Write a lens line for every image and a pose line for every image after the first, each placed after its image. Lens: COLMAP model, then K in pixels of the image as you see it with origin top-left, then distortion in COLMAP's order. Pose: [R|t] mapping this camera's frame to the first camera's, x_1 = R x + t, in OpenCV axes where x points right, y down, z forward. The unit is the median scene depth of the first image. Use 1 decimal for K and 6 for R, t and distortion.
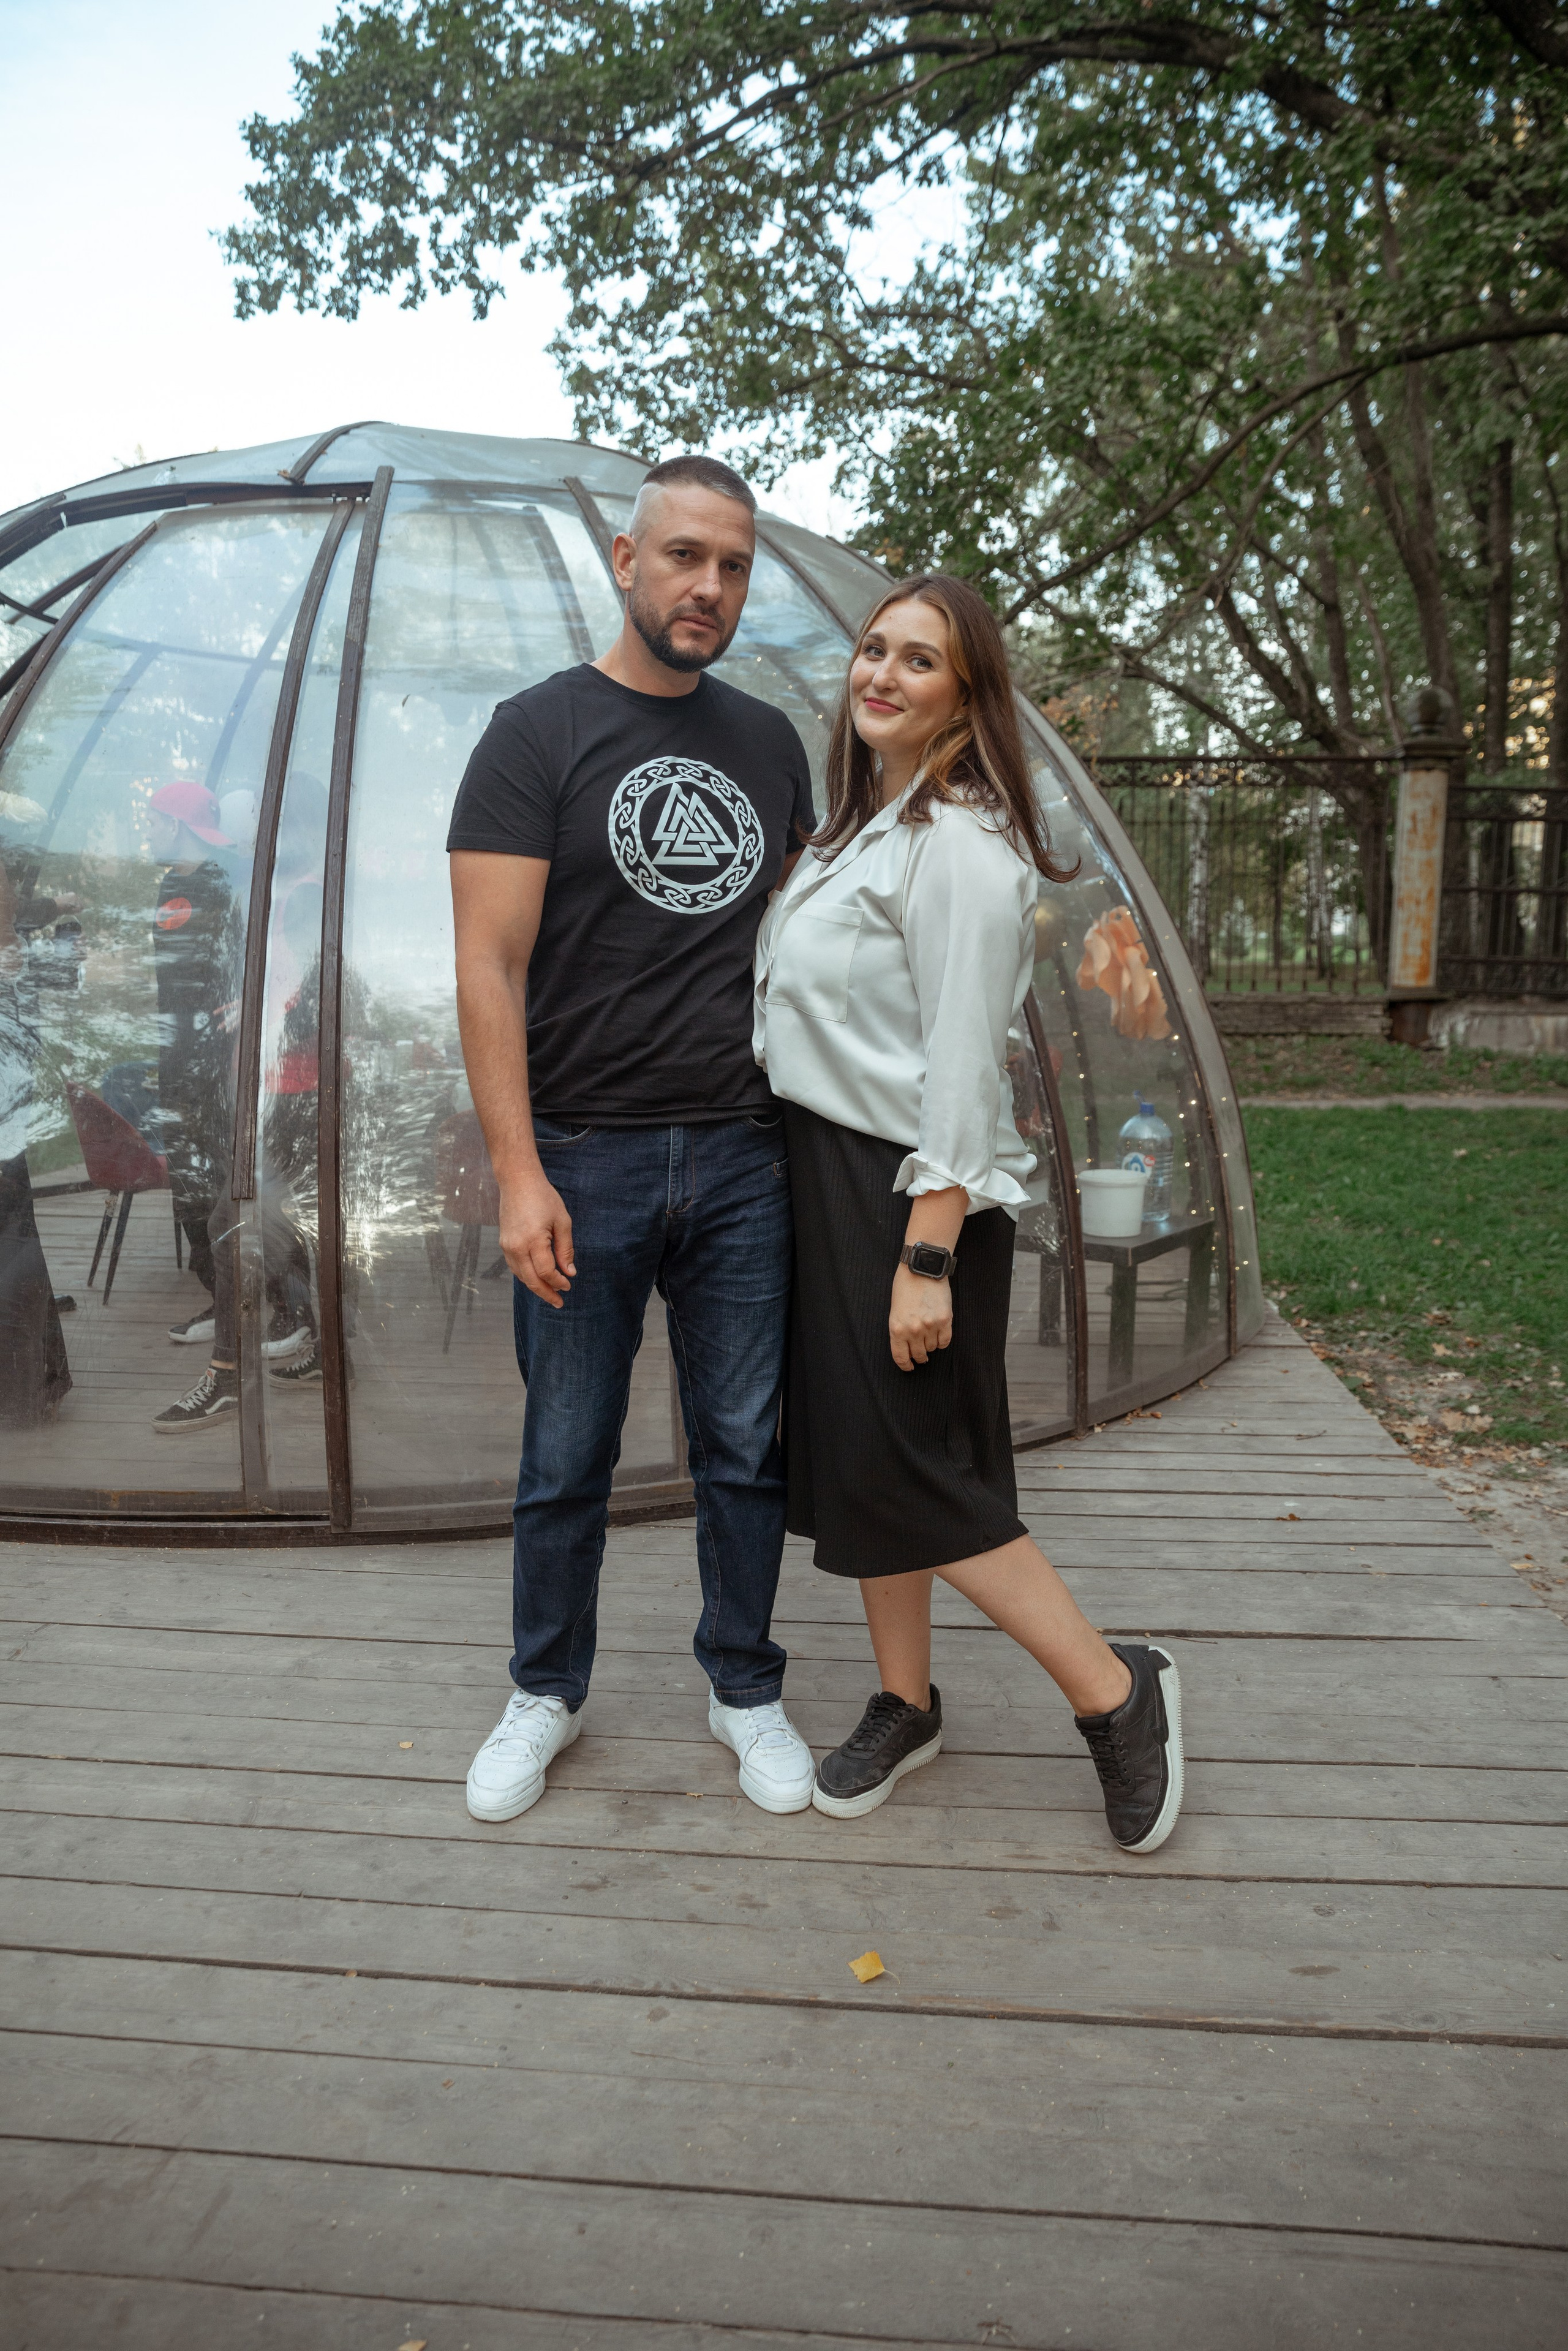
lens RADIAL K [[1578.8, 0, 787.9], [0, 1578.8, 1197.8], [0, 0, 1]] dist [-0.090724, 0.071795]
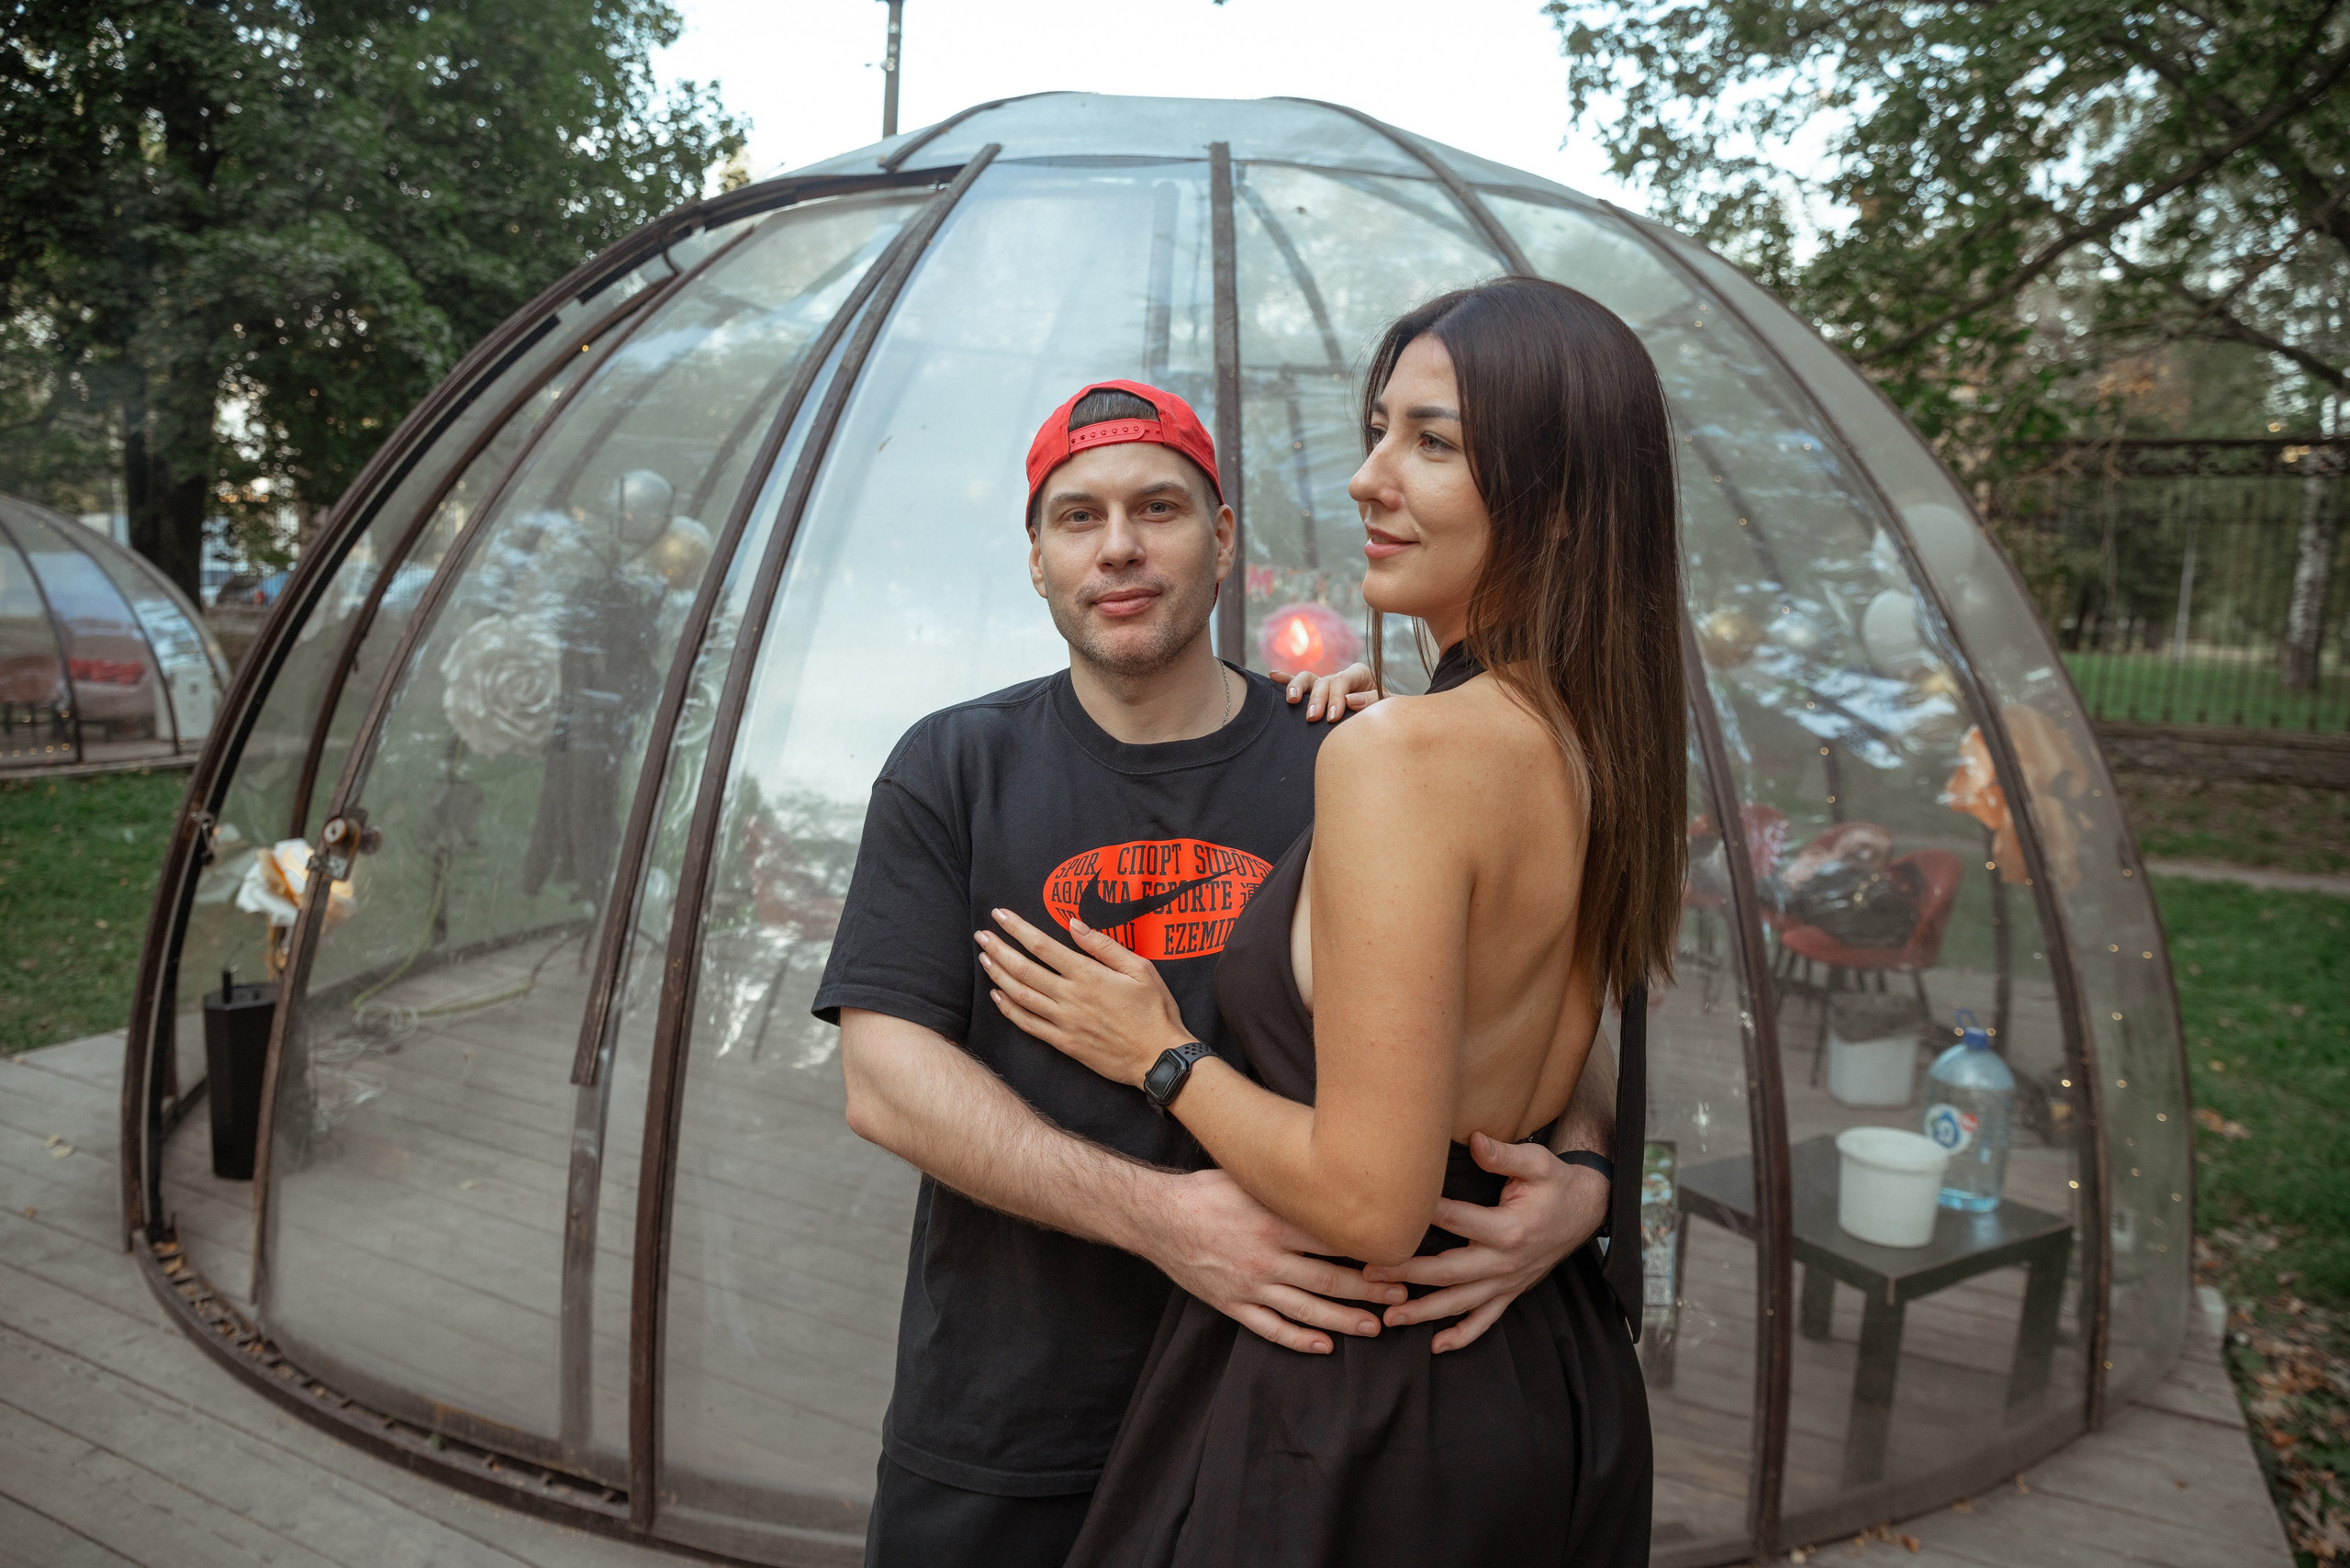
lens RADIAL K [[1578.3, 0, 1181.2], [0, 1578.3, 797.2], [0, 0, 1]] dist [-0.090724, 0.071795]
pose [[0.927034, 0.083470, -0.365570, 0.040158], [-0.097365, 0.995054, -0.019705, -0.030636], [0.362117, 0.053861, 0.930575, 0.072197]]
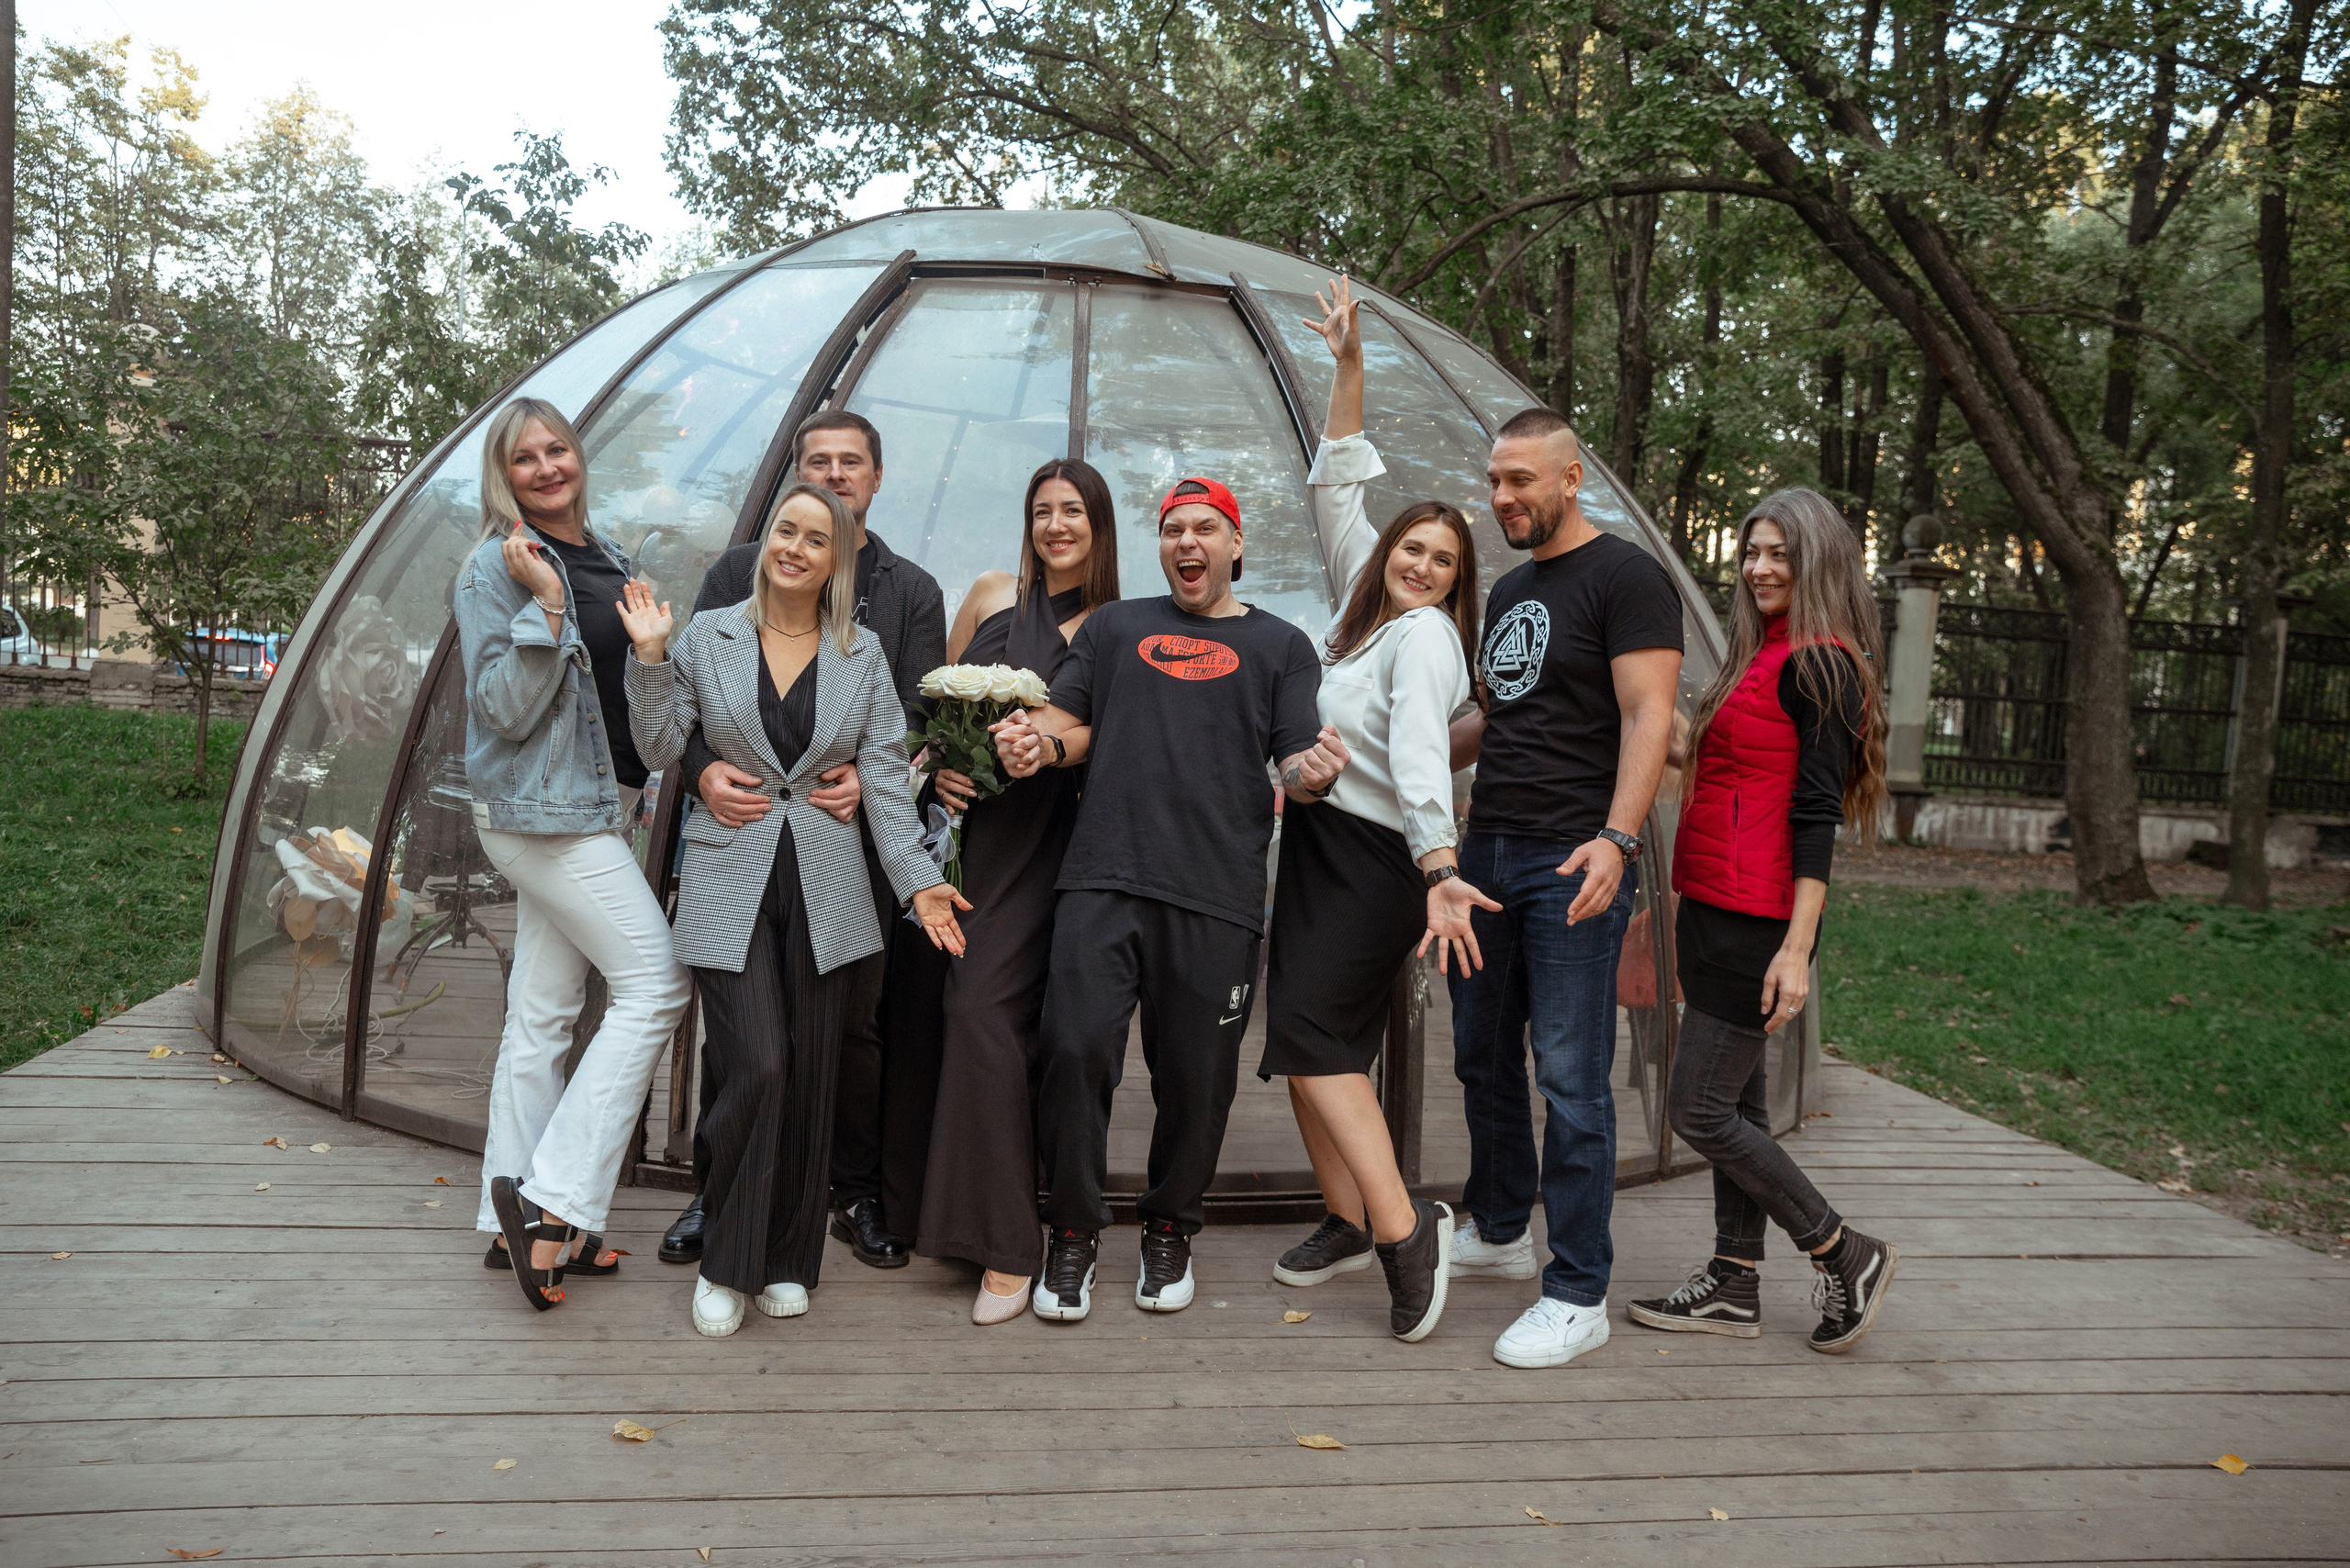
lens RADIAL K [[1702.2, 0, 1156.6], [0, 1702.2, 801.8], [0, 0, 1]] dist [-0.088378, 0.101174]
pose [[0.964405, 0.047297, 0.260167, -0.154254], [-0.025147, 0.995819, -0.087818, 0.005823], [-0.263232, 0.078150, 0.961562, -0.035510]]
